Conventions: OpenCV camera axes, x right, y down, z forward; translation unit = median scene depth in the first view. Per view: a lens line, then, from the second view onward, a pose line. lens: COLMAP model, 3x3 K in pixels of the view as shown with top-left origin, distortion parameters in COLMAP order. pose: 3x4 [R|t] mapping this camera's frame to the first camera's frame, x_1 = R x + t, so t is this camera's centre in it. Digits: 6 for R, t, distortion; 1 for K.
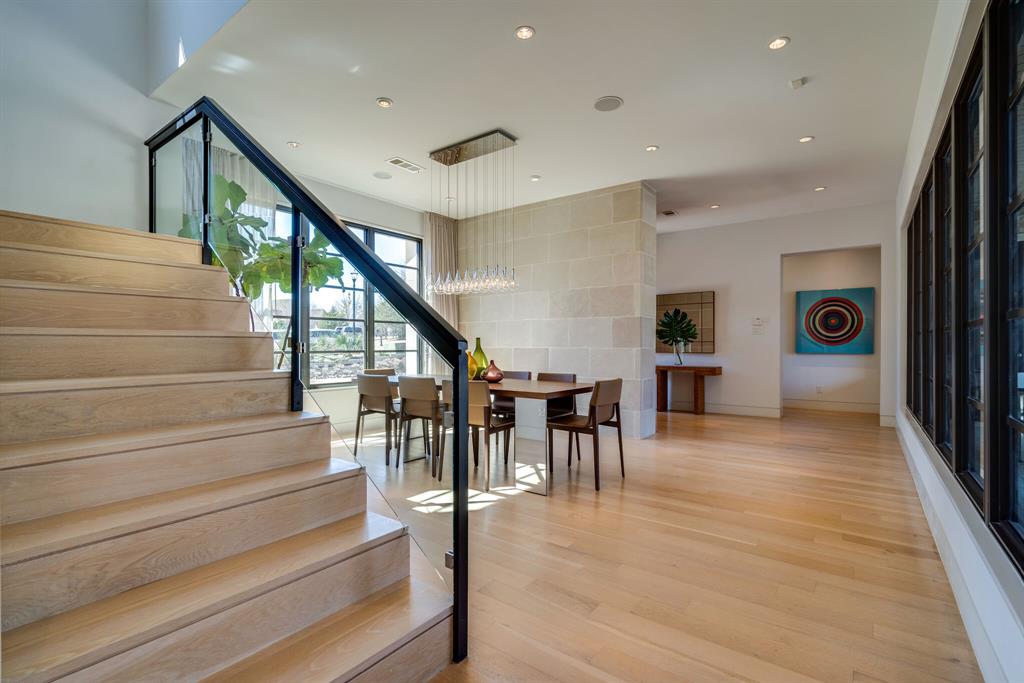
lens RADIAL K [[470.4, 0, 513.3], [0, 470.4, 345.1], [0, 0, 1]] dist [-0.000786, 0.000930]
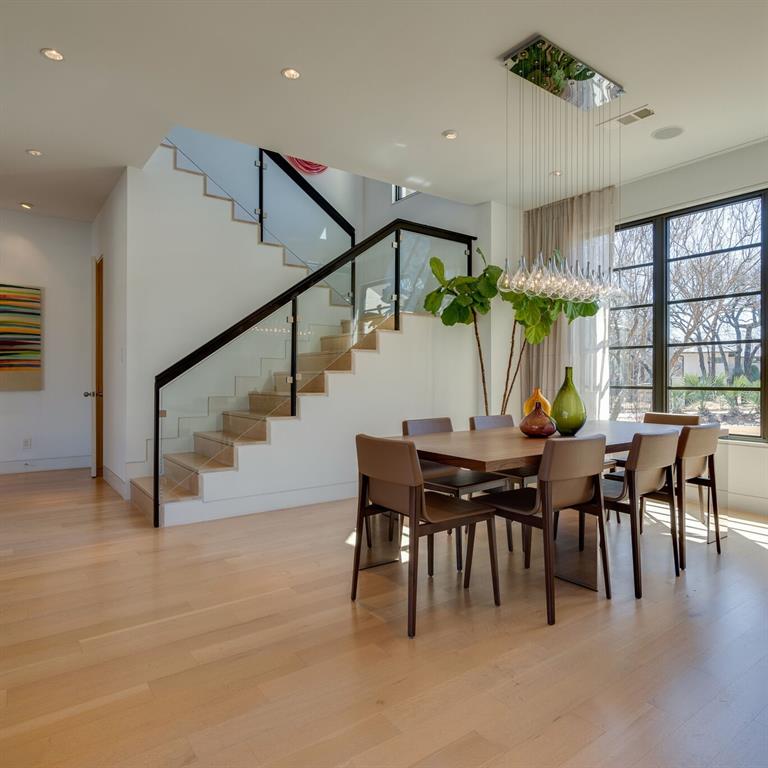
lens RADIAL K [[513.8, 0, 386.4], [0, 513.8, 381.7], [0, 0, 1]] dist [-0.007390, -0.000537]
pose [[-0.277386, 0.002247, -0.960756, 0.605966], [0.001661, 0.999997, 0.001860, 0.002644], [0.960757, -0.001080, -0.277389, 0.883487]]
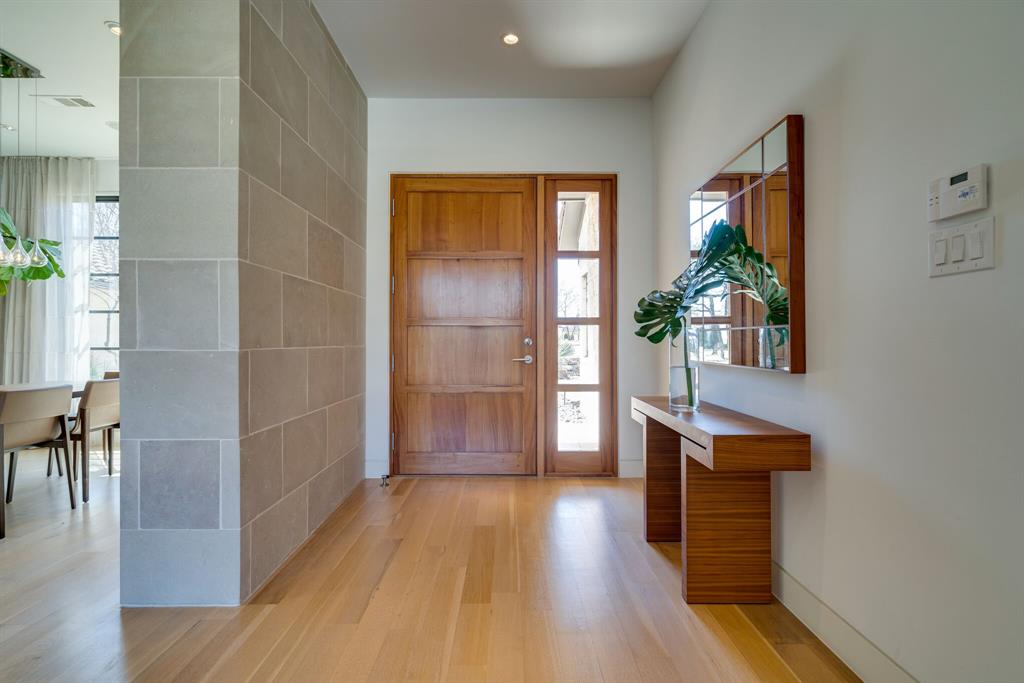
lens RADIAL K [[470.4, 0, 511.3], [0, 470.4, 339.4], [0, 0, 1]] dist [-0.000786, 0.000930]
pose [[0.605552, -0.005441, -0.795787, 0.821610], [0.004756, 0.999984, -0.003219, 0.003180], [0.795792, -0.001836, 0.605568, 1.143238]]
